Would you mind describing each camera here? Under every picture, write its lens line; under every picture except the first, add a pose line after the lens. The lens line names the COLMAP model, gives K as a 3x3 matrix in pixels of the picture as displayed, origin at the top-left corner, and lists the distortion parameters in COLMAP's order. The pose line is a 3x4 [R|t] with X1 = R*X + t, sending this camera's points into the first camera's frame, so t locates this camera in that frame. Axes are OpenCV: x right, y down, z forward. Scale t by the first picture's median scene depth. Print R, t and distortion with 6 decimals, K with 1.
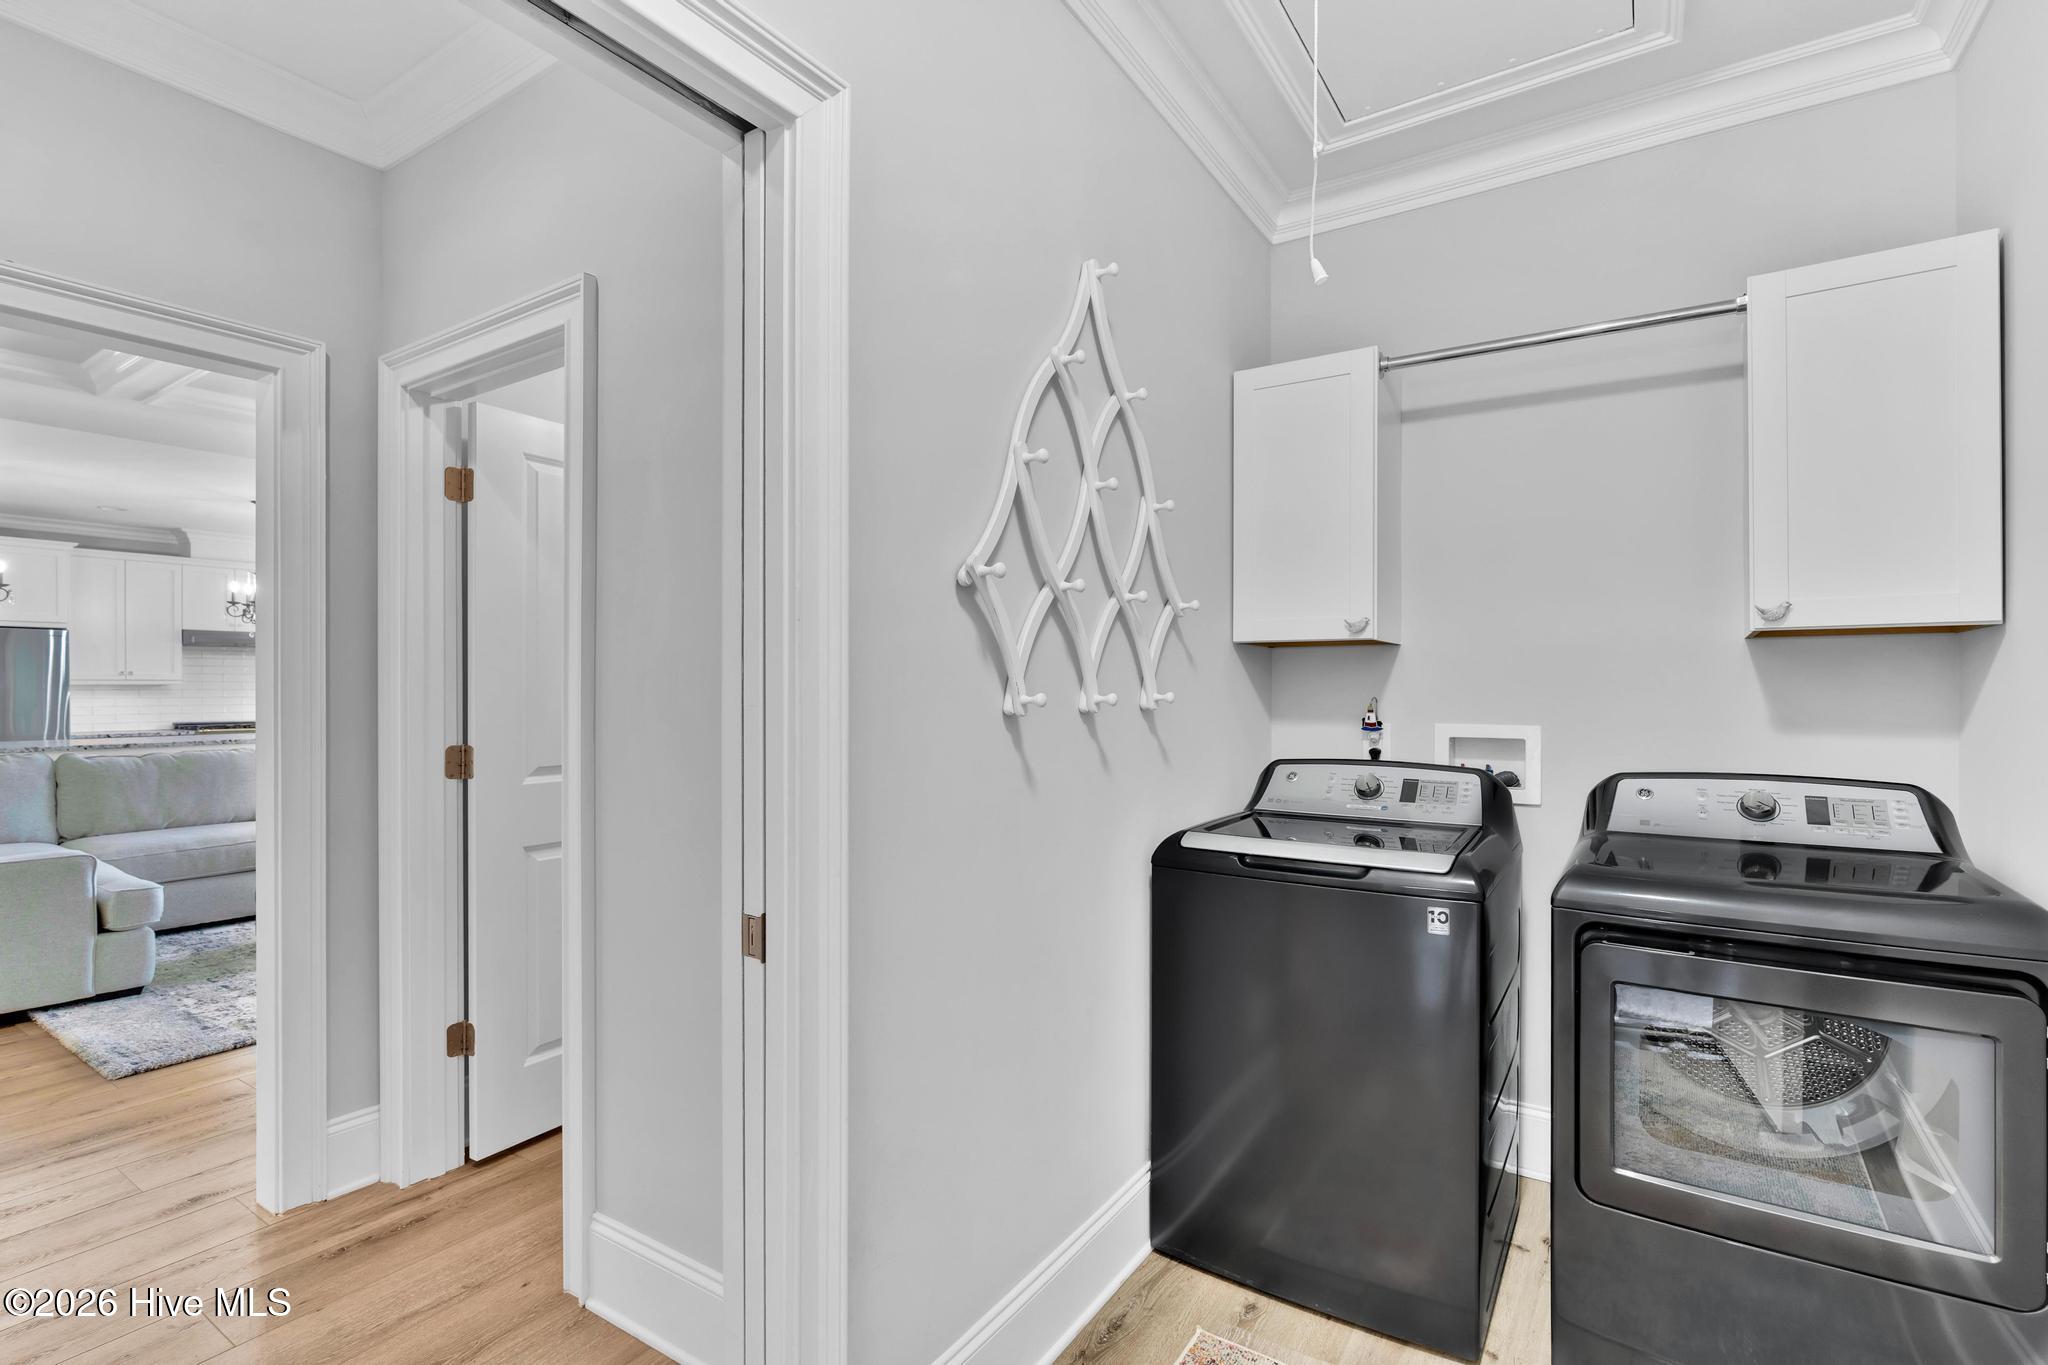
lens RADIAL K [[946.0, 0, 1035.1], [0, 946.0, 682.1], [0, 0, 1]] dist [-0.000092, 0.000875]
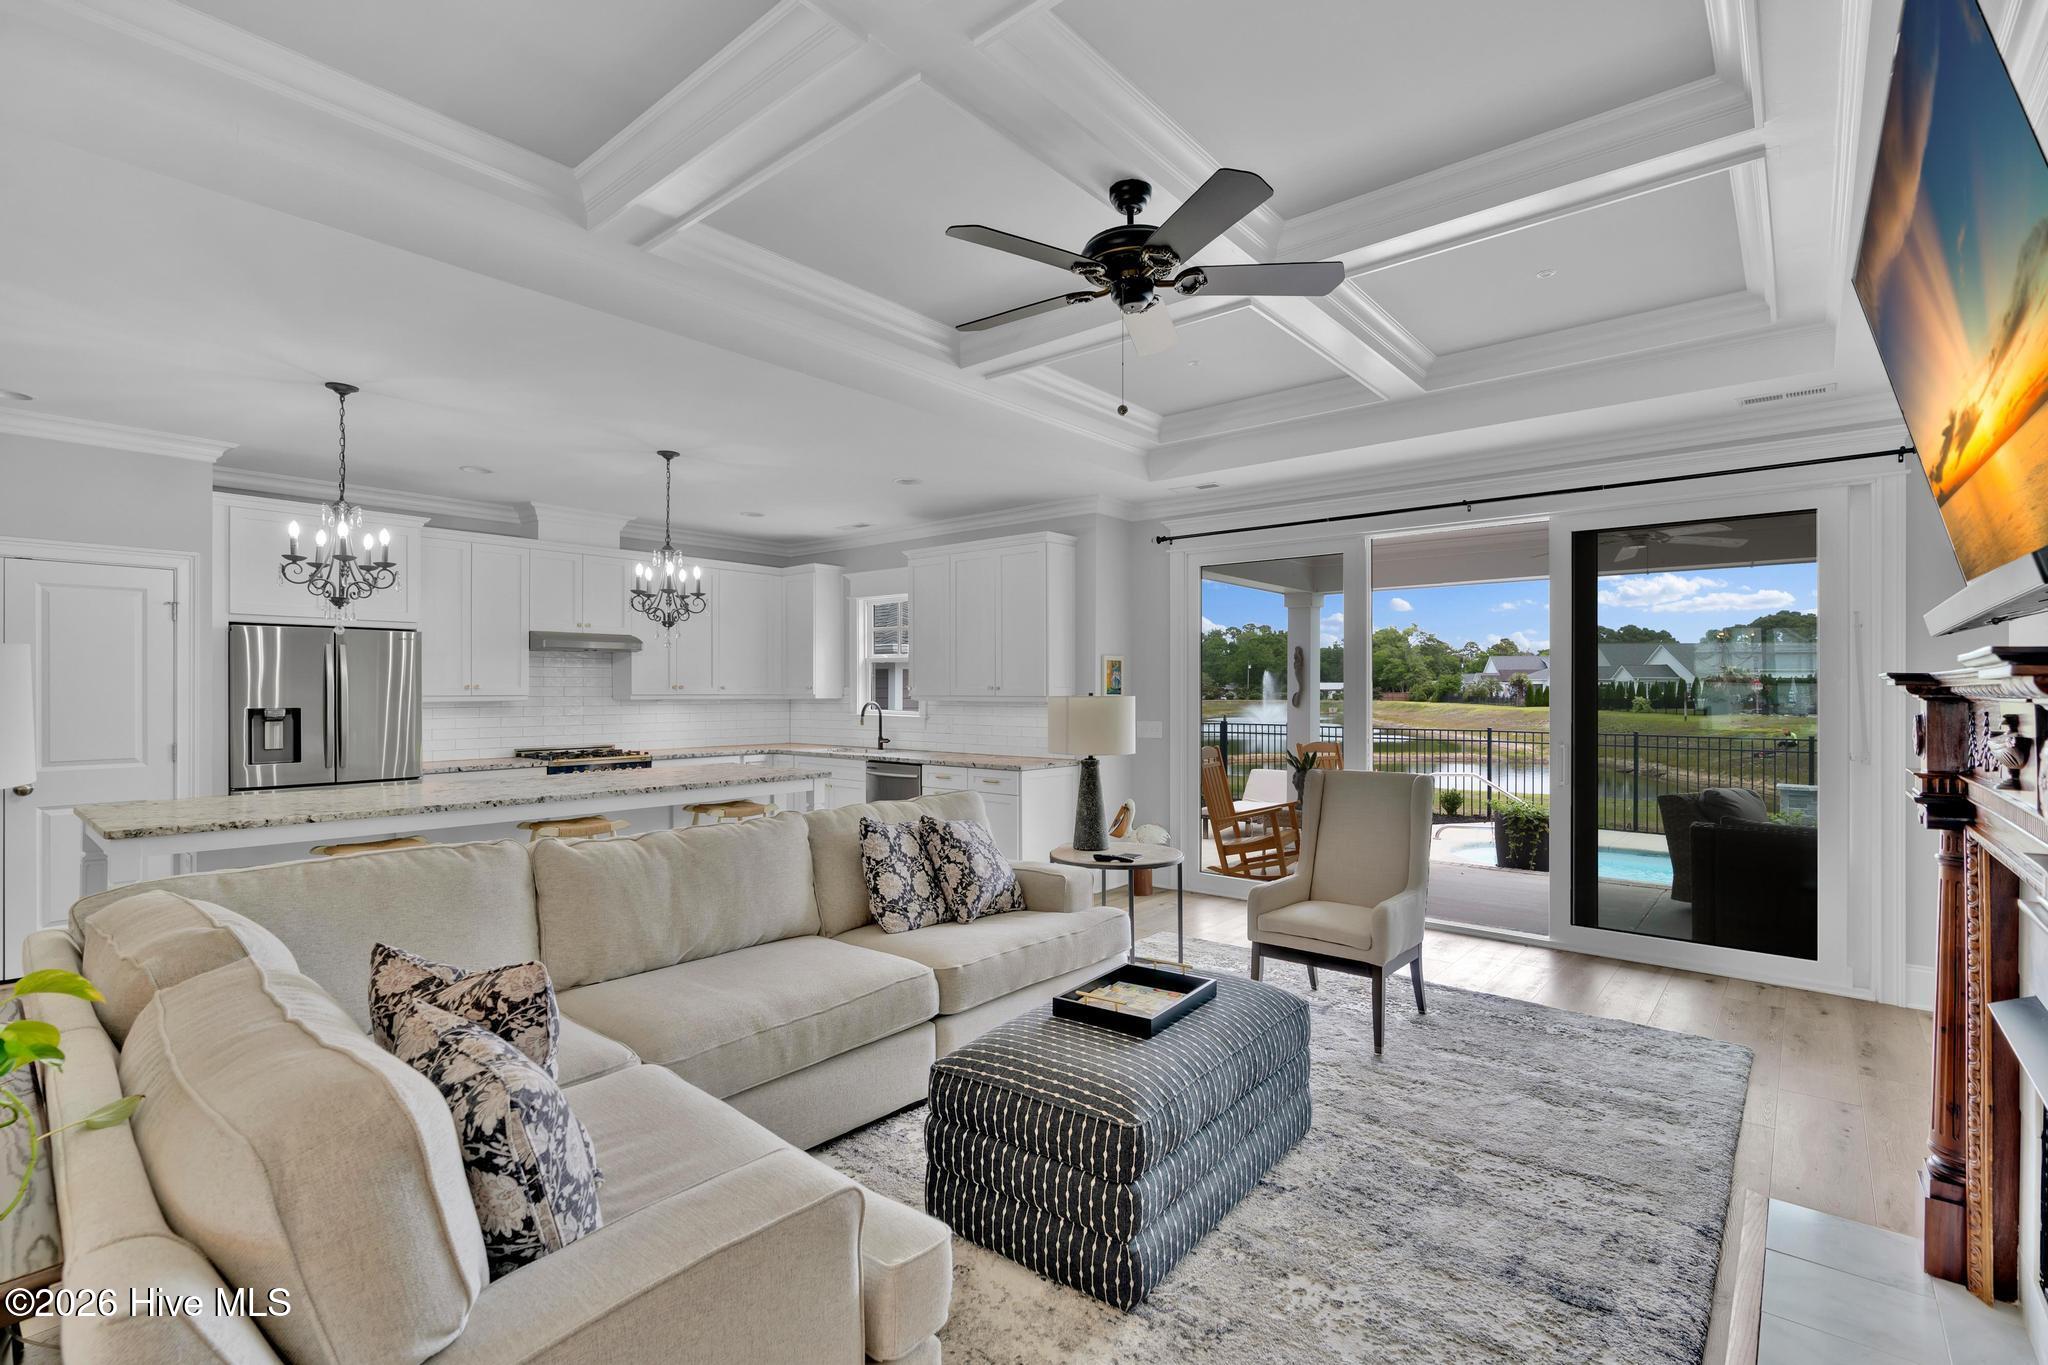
lens RADIAL K [[946.0, 0, 1012.3], [0, 946.0, 683.0], [0, 0, 1]] dist [-0.000092, 0.000875]
pose [[0.991078, 0.001847, -0.133271, -0.457249], [-0.001794, 0.999998, 0.000519, -0.015381], [0.133272, -0.000275, 0.991079, 0.317827]]
